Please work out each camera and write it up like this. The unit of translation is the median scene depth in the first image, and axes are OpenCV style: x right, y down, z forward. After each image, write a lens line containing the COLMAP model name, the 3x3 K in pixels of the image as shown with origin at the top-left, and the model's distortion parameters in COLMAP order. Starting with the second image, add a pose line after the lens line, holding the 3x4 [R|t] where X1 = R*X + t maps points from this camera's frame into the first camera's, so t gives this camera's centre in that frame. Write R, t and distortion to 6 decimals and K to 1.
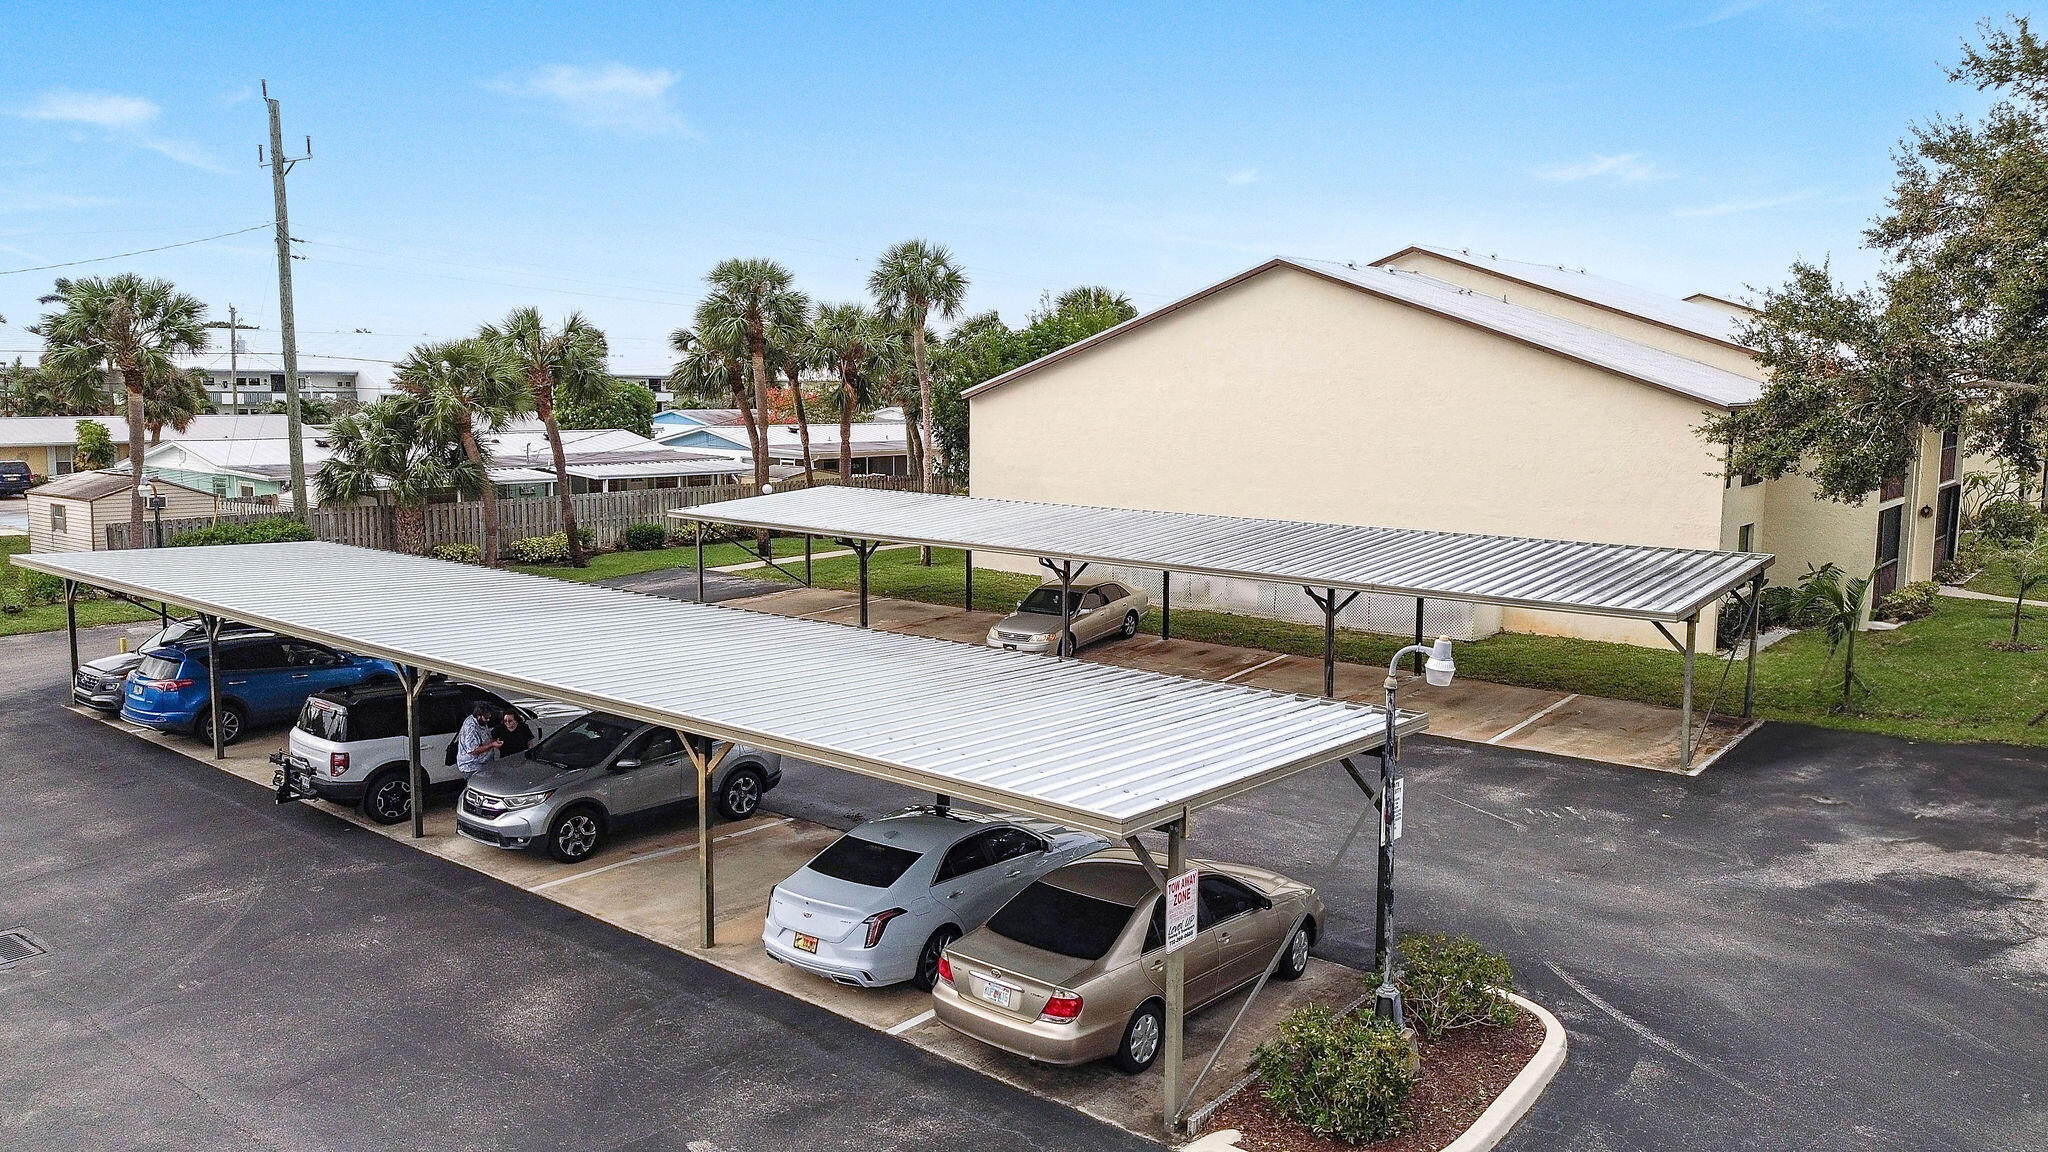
lens RADIAL K [[1459.6, 0, 1024.0], [0, 1459.6, 576.0], [0, 0, 1]] dist [0.087951, -0.096545]
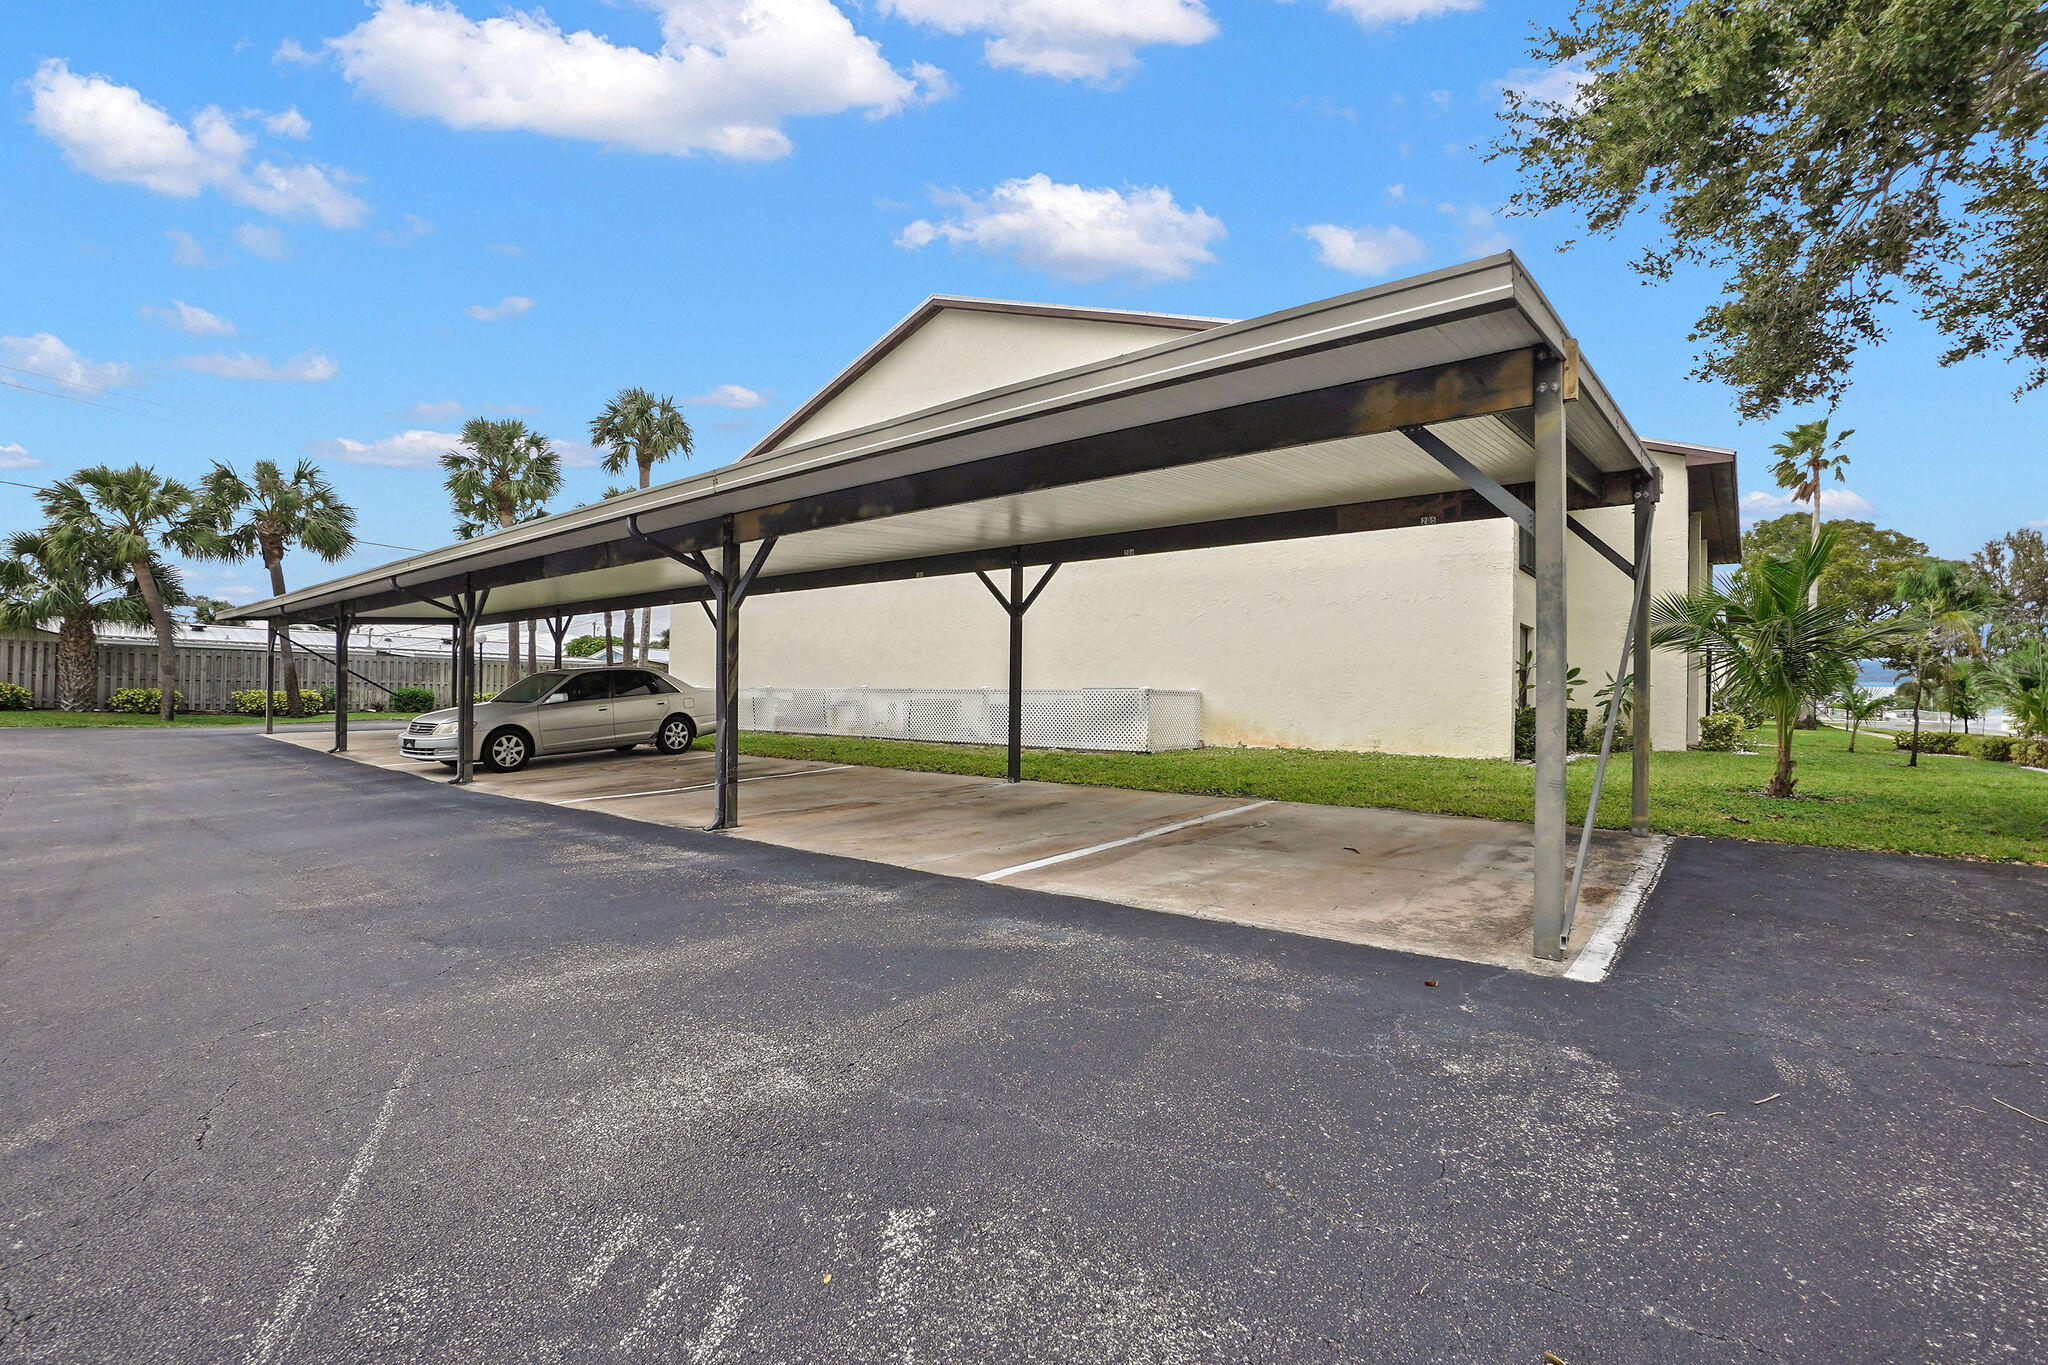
lens RADIAL K [[908.6, 0, 1015.6], [0, 908.6, 700.9], [0, 0, 1]] dist [-0.060213, 0.021014]
pose [[0.999875, 0.009266, -0.012773, 0.344161], [-0.010885, 0.991033, -0.133170, 0.105239], [0.011424, 0.133292, 0.991011, 0.817423]]
